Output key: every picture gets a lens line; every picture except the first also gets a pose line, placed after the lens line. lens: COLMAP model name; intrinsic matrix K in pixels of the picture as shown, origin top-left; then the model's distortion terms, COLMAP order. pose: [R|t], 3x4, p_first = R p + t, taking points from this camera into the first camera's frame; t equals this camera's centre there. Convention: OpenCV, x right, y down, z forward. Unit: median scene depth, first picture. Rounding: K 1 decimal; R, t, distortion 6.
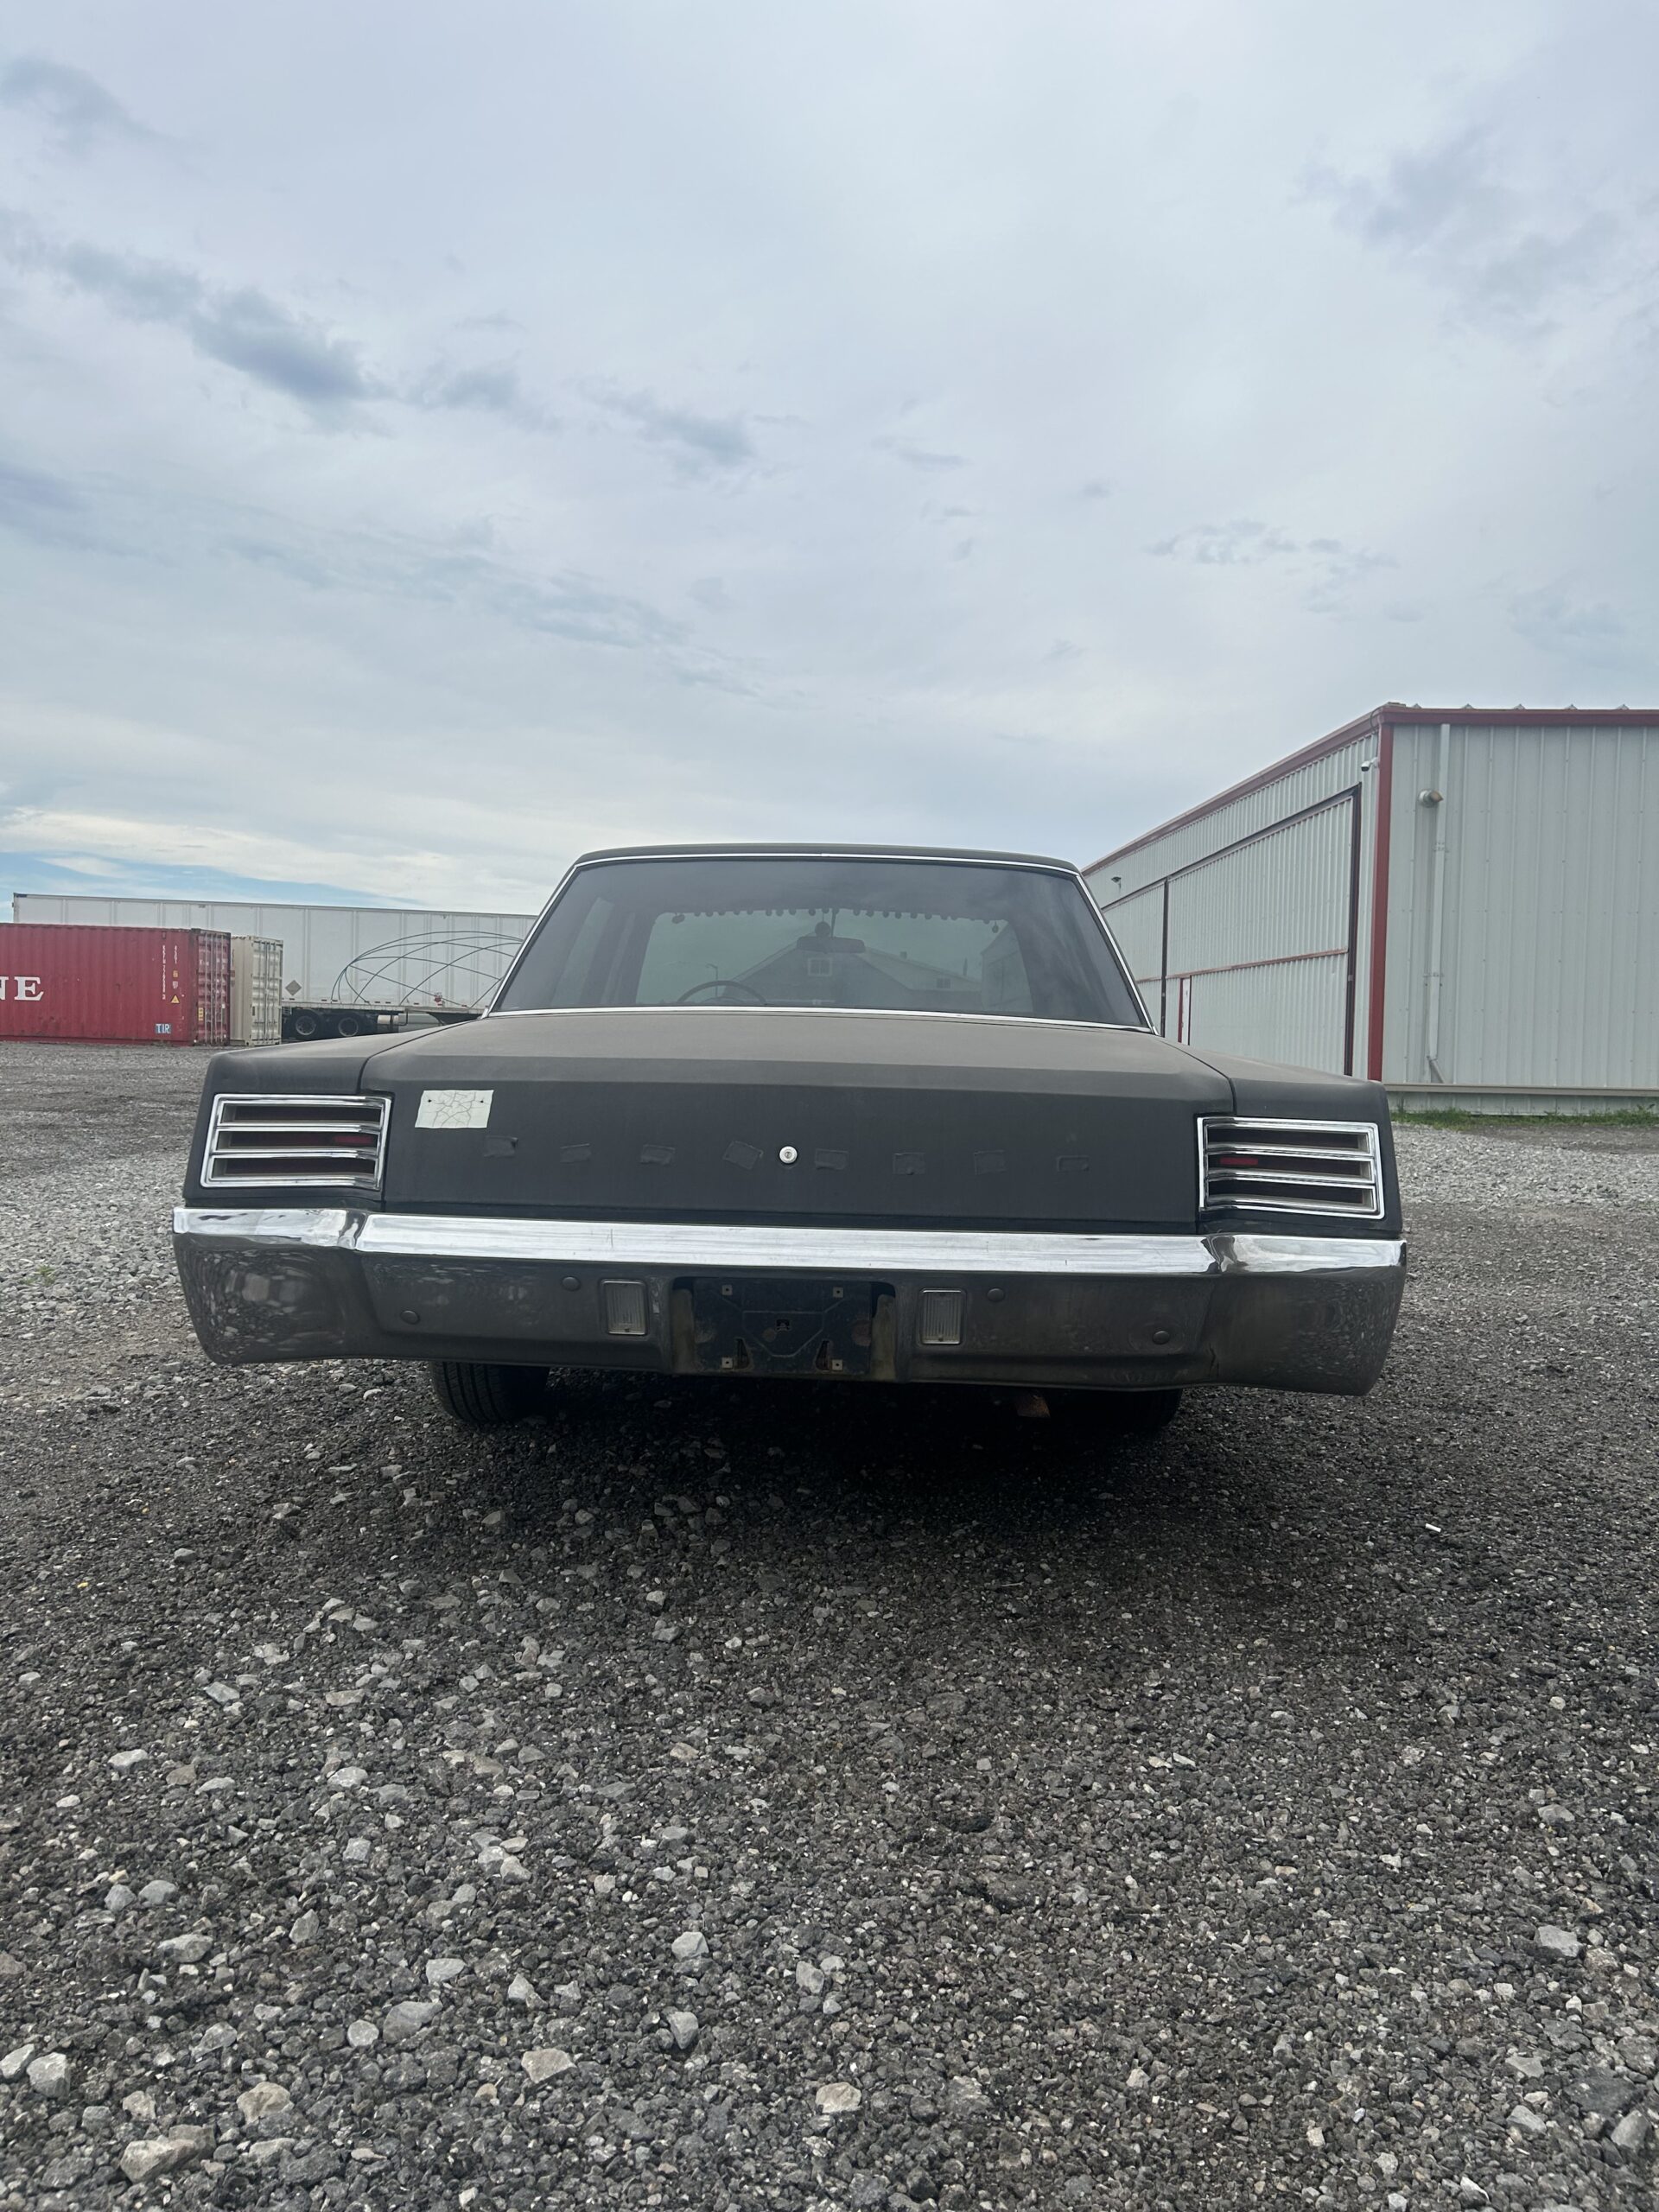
lens RADIAL K [[1665.0, 0, 829.5], [0, 1665.0, 1106.0], [0, 0, 1]] dist [-0.007877, -0.003443]
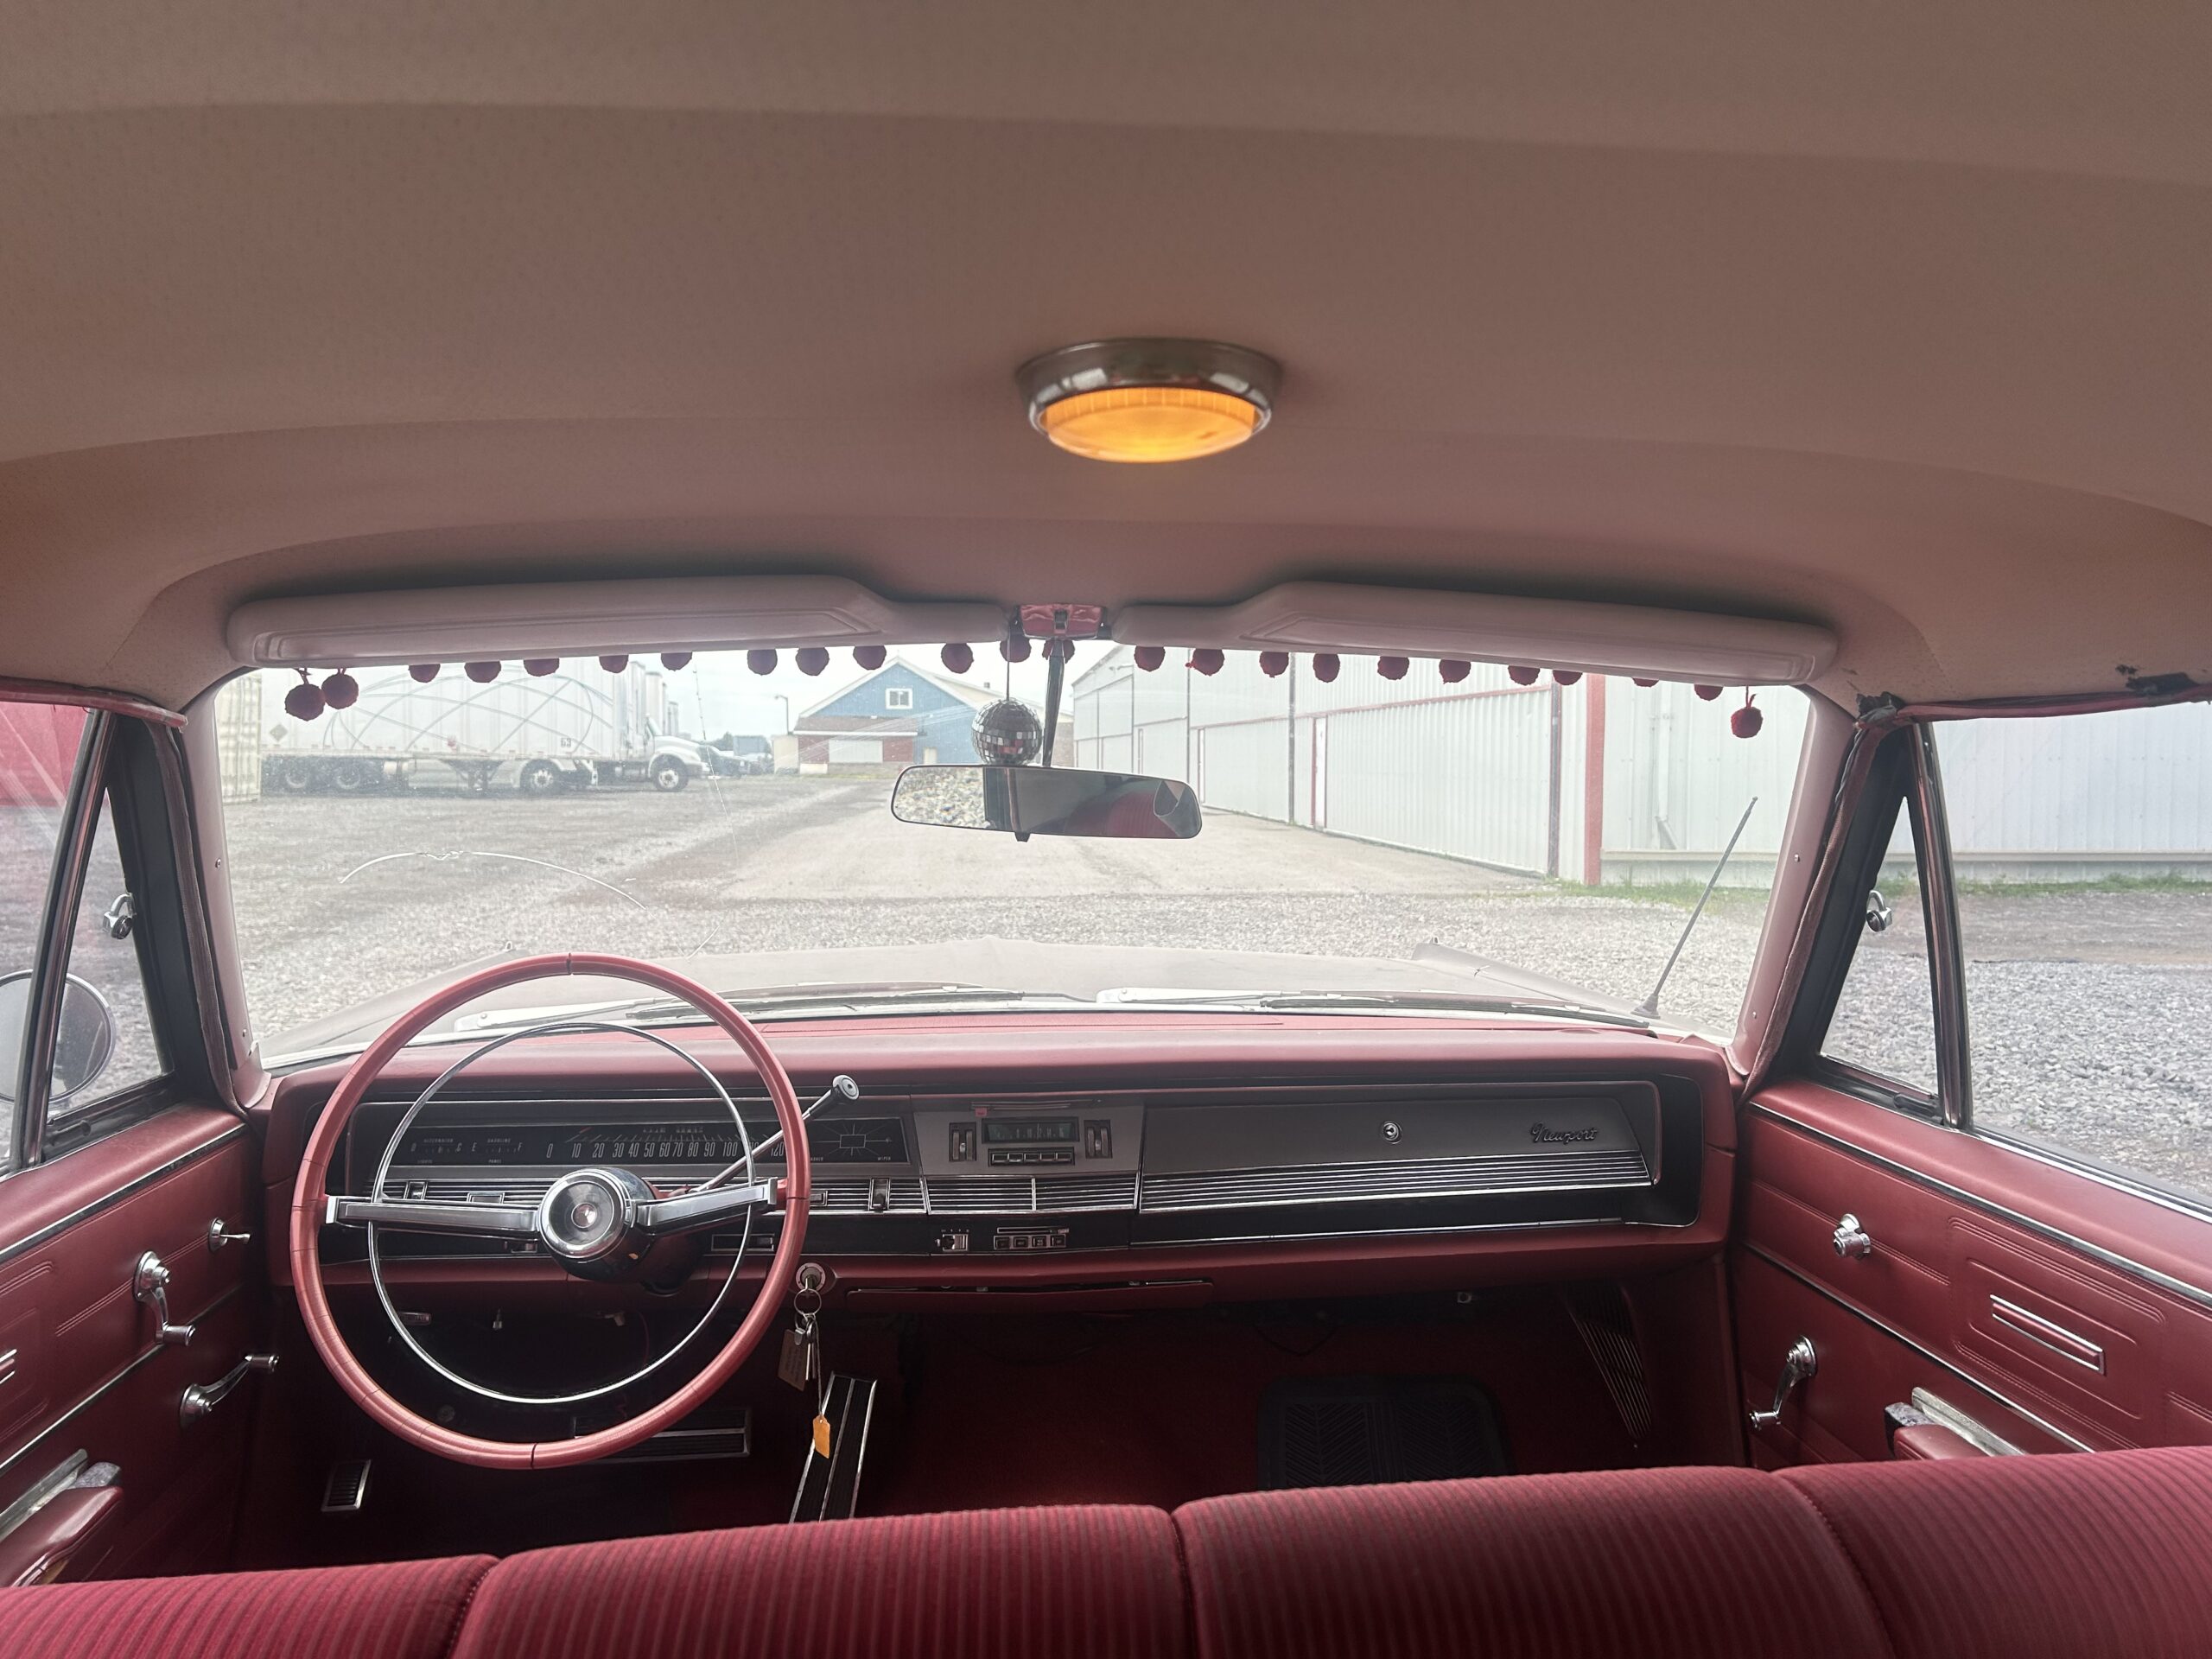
lens RADIAL K [[1681.5, 0, 1106.0], [0, 1681.5, 829.5], [0, 0, 1]] dist [0.000140, -0.003776]
pose [[0.992347, -0.018652, 0.122063, -0.003507], [0.019226, 0.999809, -0.003525, -0.017623], [-0.121973, 0.005845, 0.992516, 0.148497]]
